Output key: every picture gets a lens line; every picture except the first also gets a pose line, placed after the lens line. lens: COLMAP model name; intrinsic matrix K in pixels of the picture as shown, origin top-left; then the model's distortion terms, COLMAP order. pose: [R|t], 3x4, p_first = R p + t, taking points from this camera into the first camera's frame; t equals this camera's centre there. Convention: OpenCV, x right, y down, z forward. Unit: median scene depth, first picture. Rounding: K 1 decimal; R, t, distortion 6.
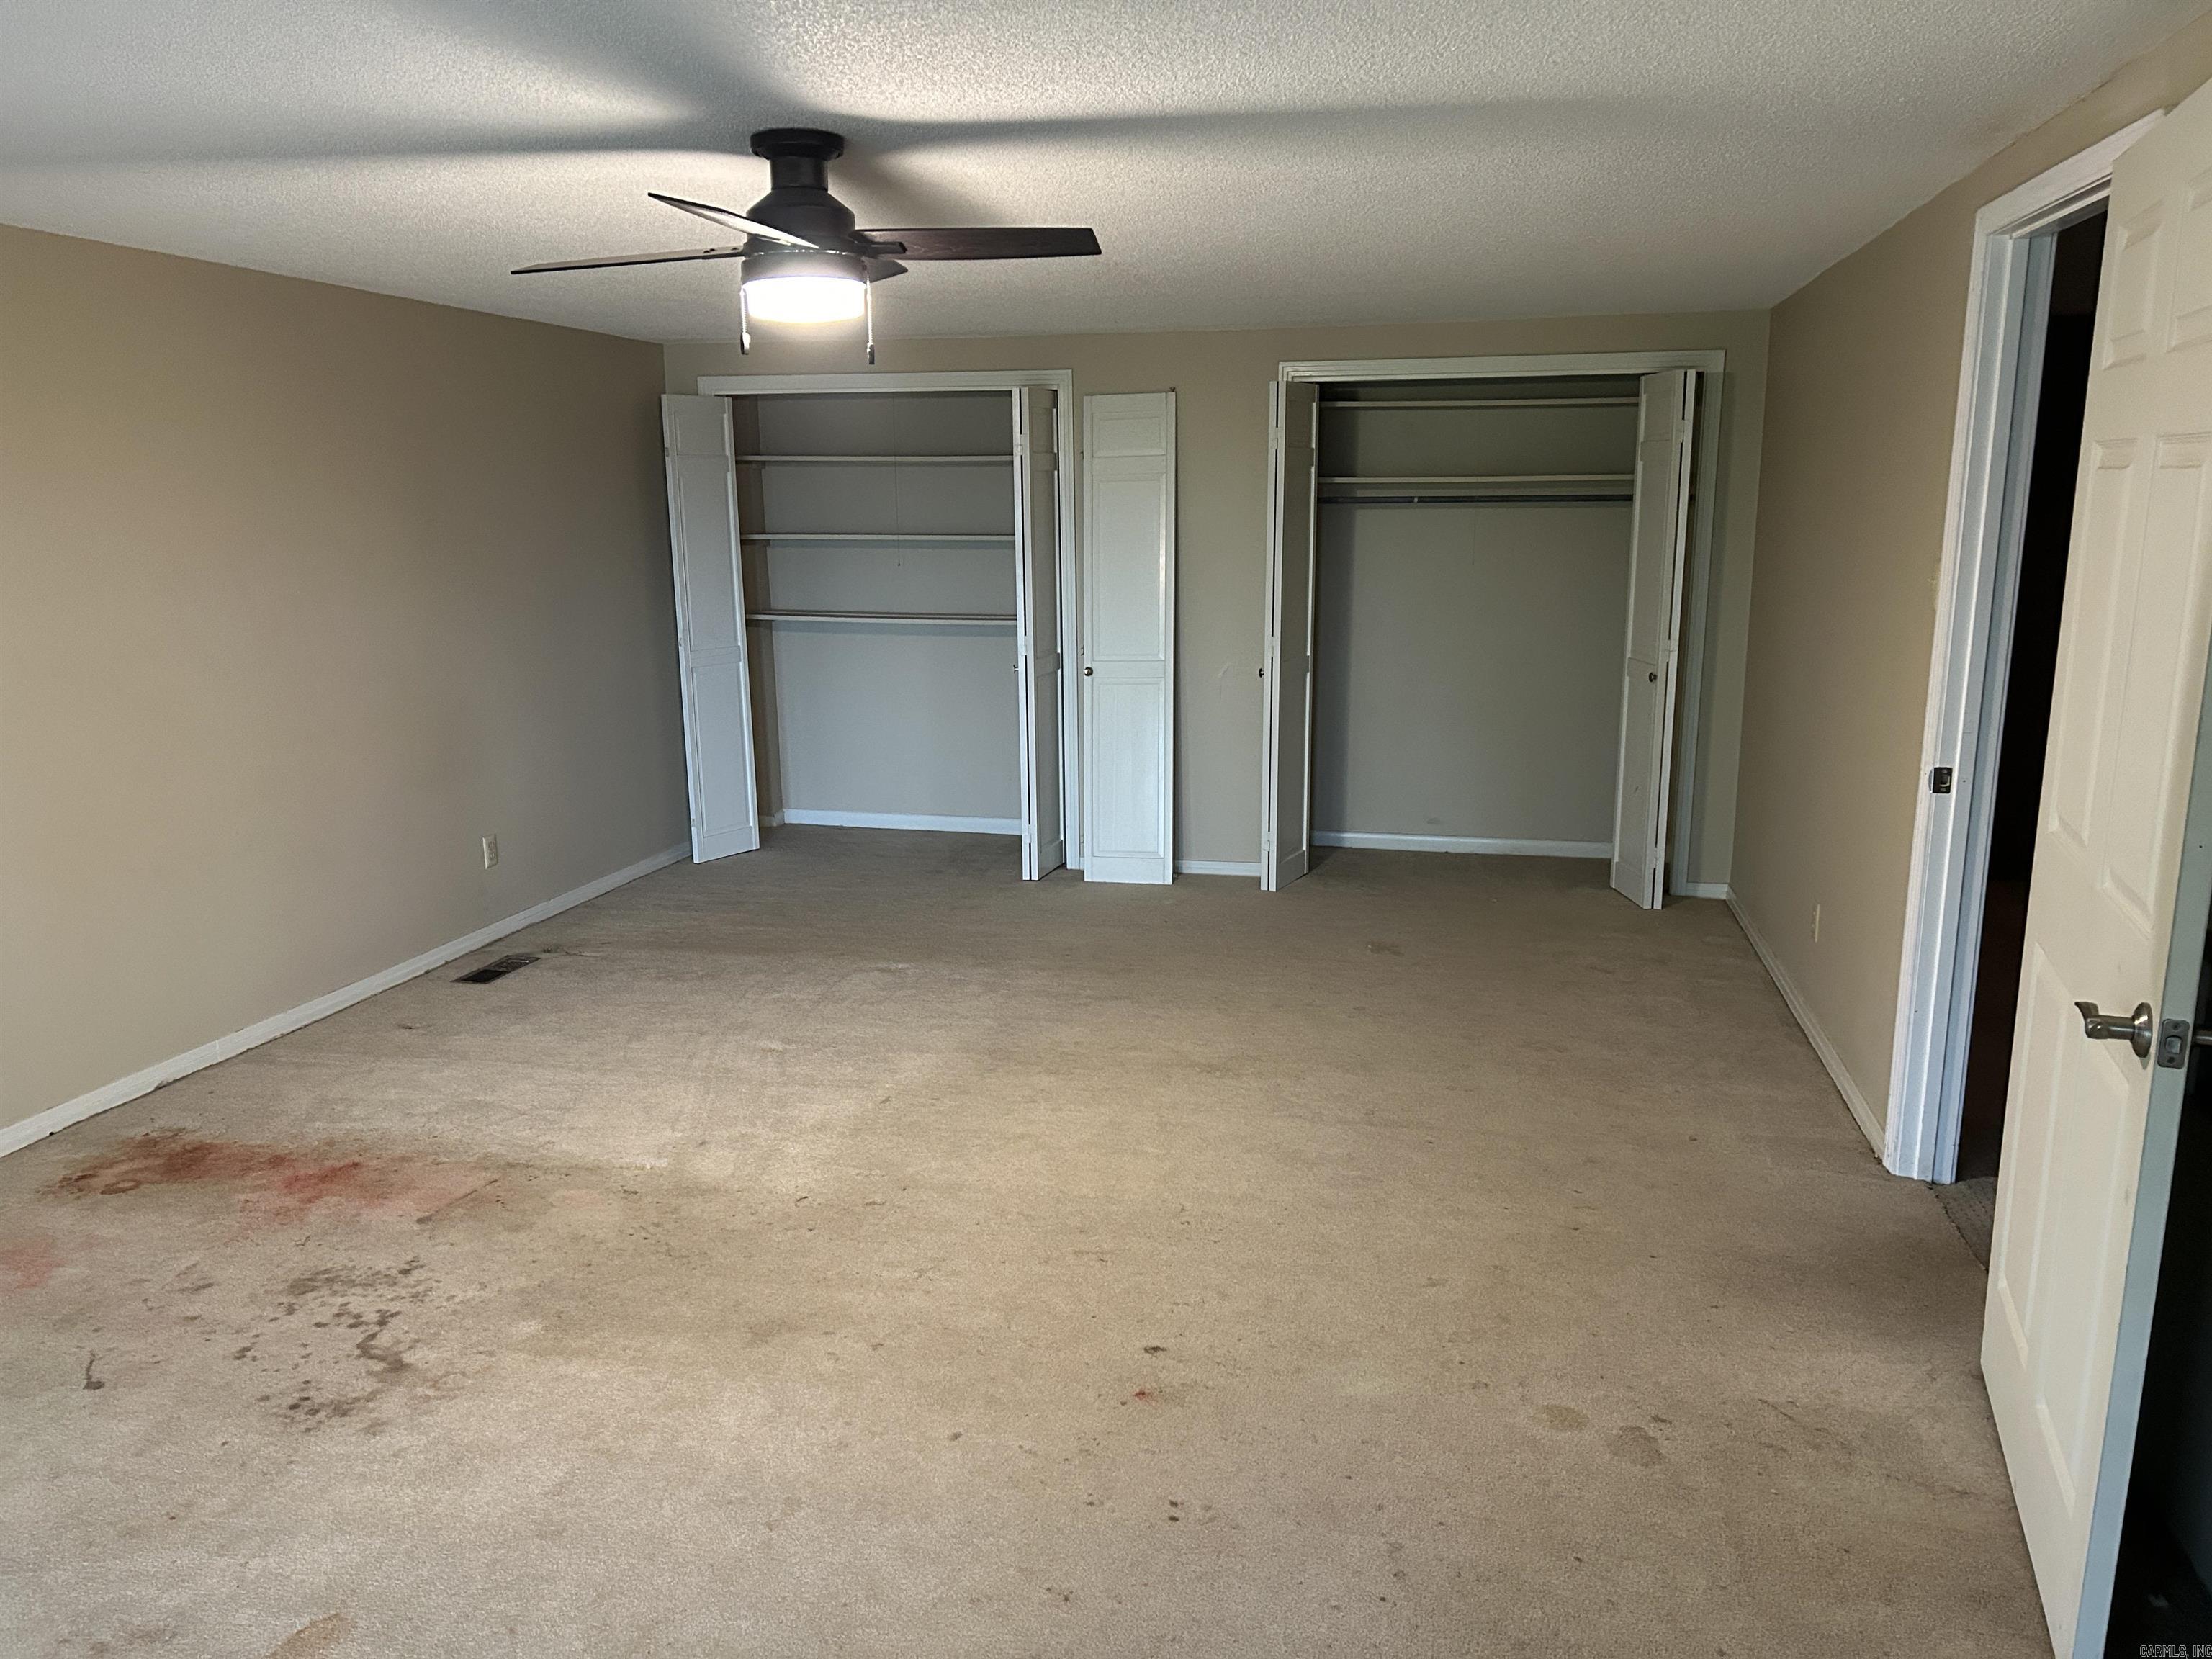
lens RADIAL K [[1665.9, 0, 1104.4], [0, 1665.9, 832.3], [0, 0, 1]] dist [0.038797, -0.009416]
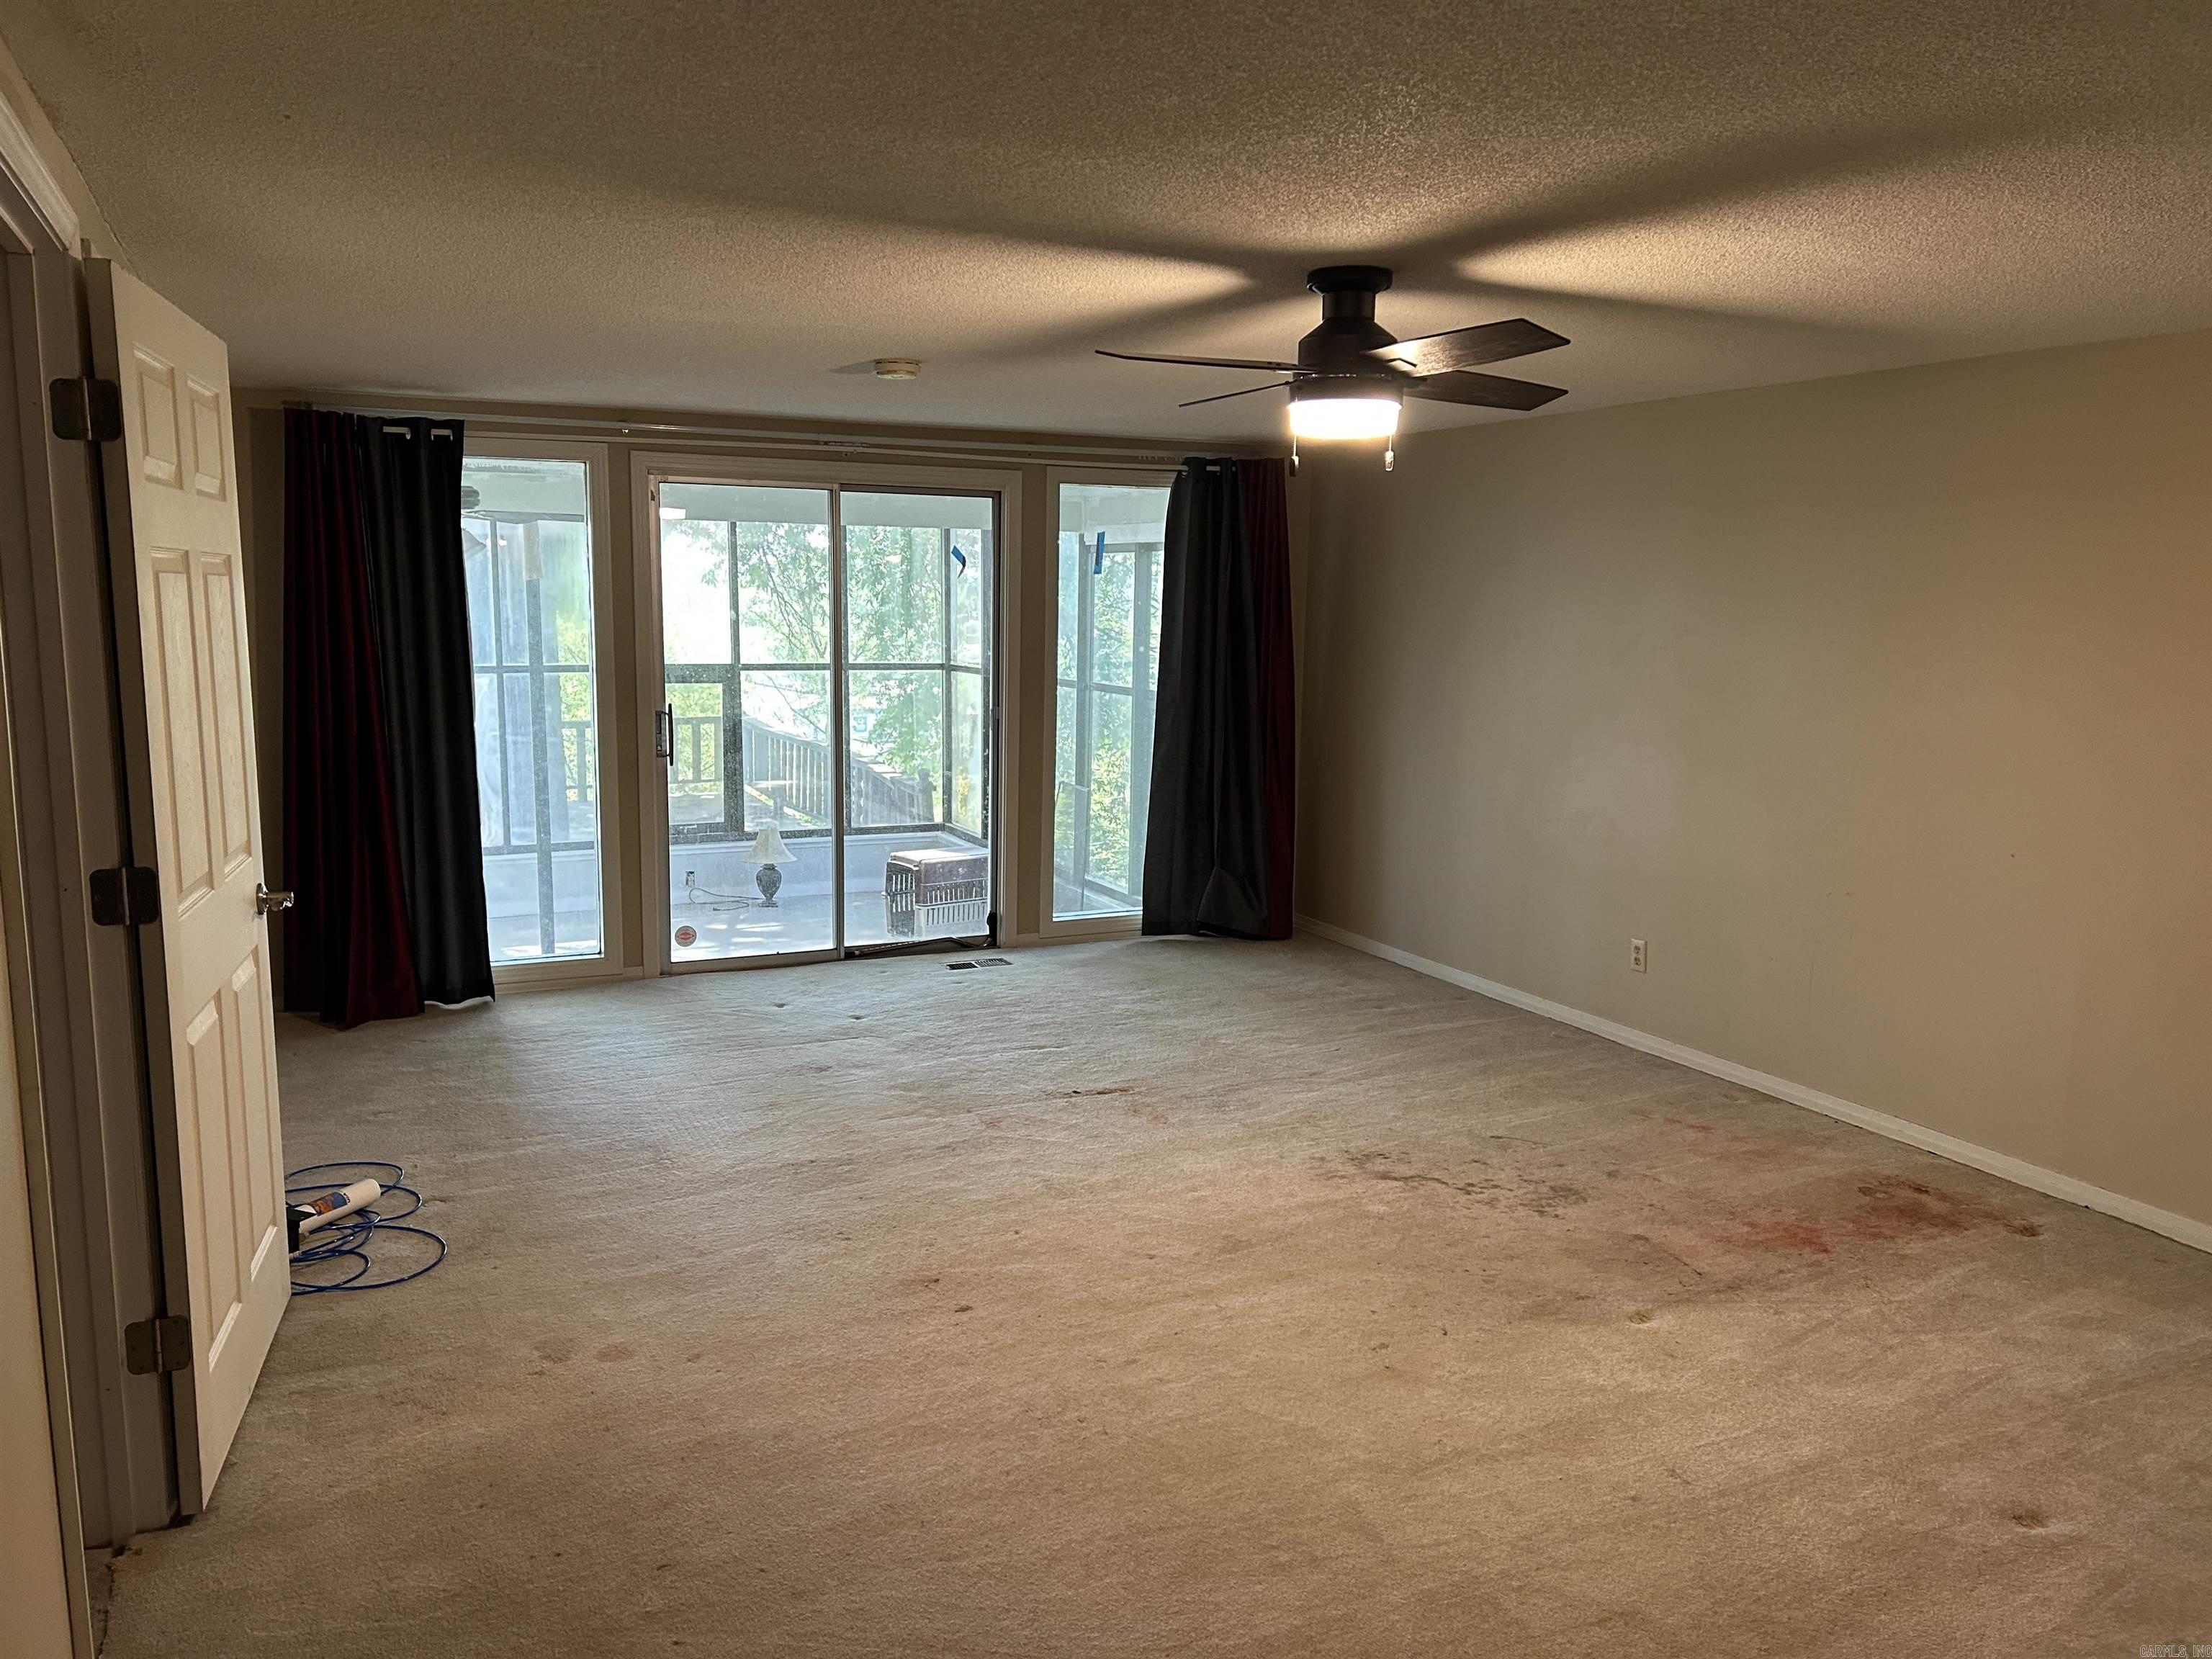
lens RADIAL K [[1665.9, 0, 1099.6], [0, 1665.9, 833.3], [0, 0, 1]] dist [0.038797, -0.009416]
pose [[-0.783124, 0.086435, -0.615830, 0.548803], [-0.137594, 0.941665, 0.307139, -0.320018], [0.606453, 0.325263, -0.725547, 1.543596]]
